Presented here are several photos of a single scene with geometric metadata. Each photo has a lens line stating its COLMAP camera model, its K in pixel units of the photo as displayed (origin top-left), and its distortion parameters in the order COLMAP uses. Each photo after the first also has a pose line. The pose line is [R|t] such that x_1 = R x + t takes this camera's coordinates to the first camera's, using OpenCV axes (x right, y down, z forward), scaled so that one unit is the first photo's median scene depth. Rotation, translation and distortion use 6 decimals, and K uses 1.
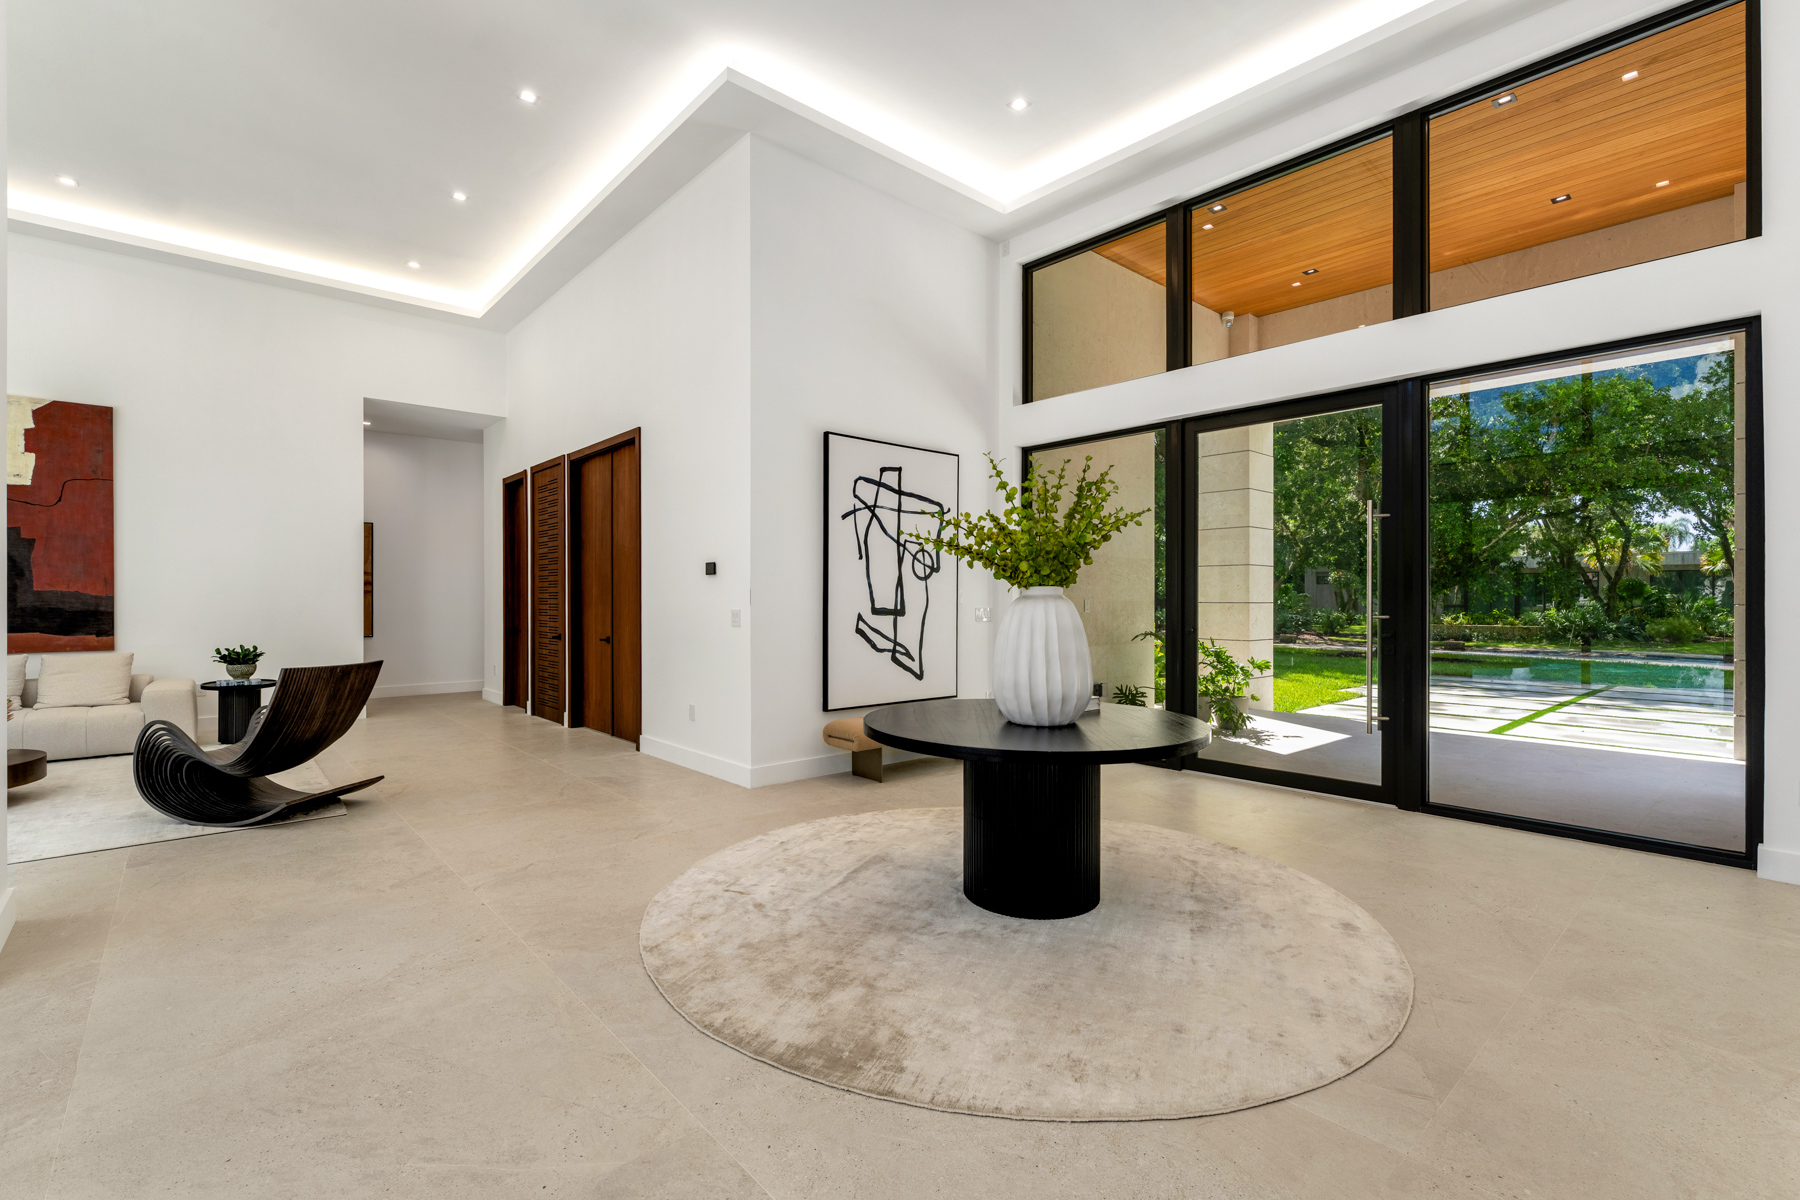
lens RADIAL K [[799.3, 0, 897.8], [0, 799.3, 602.5], [0, 0, 1]] dist [0.000819, 0.000058]
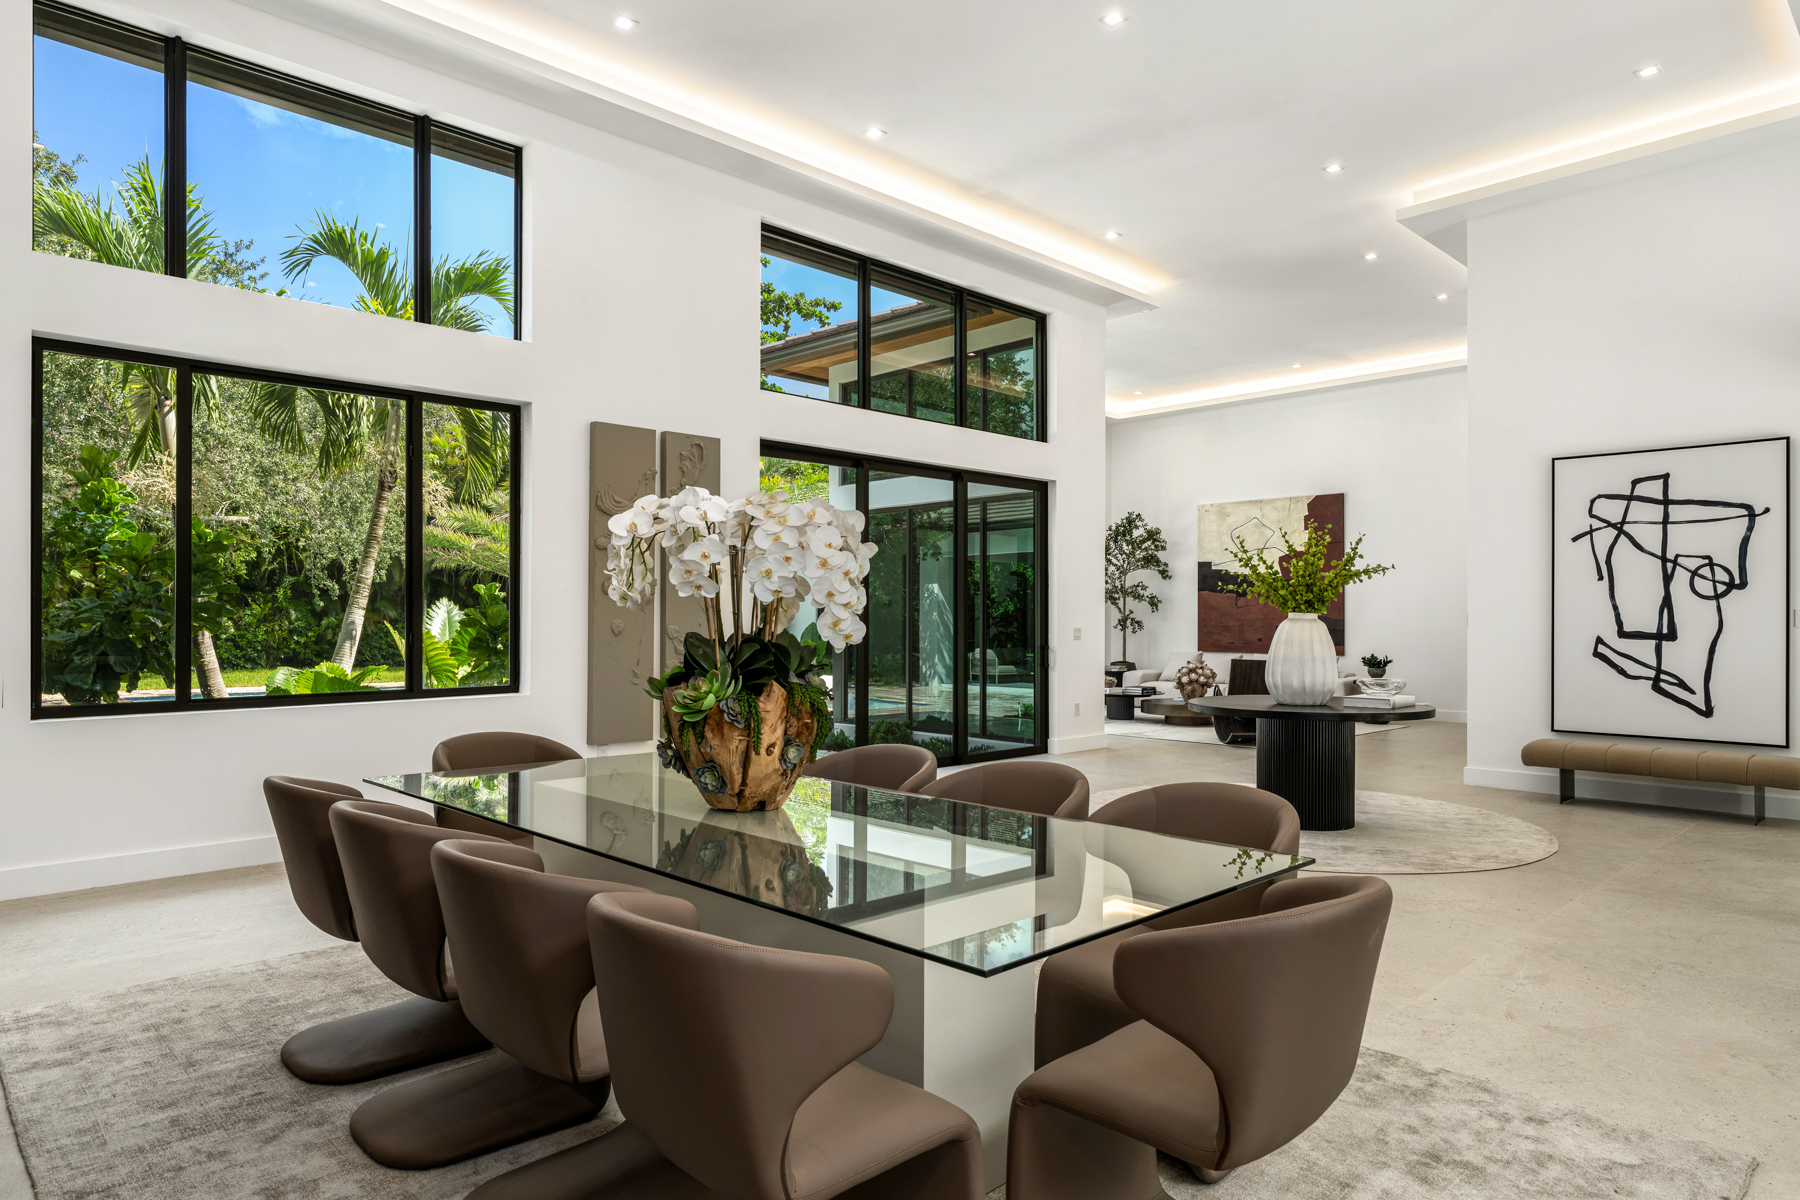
lens RADIAL K [[1055.8, 0, 890.7], [0, 1055.8, 618.7], [0, 0, 1]] dist [-0.001466, 0.001127]
pose [[0.041273, -0.000983, -0.999147, 1.145136], [-0.004816, 0.999988, -0.001183, -0.002234], [0.999136, 0.004861, 0.041268, 0.089831]]
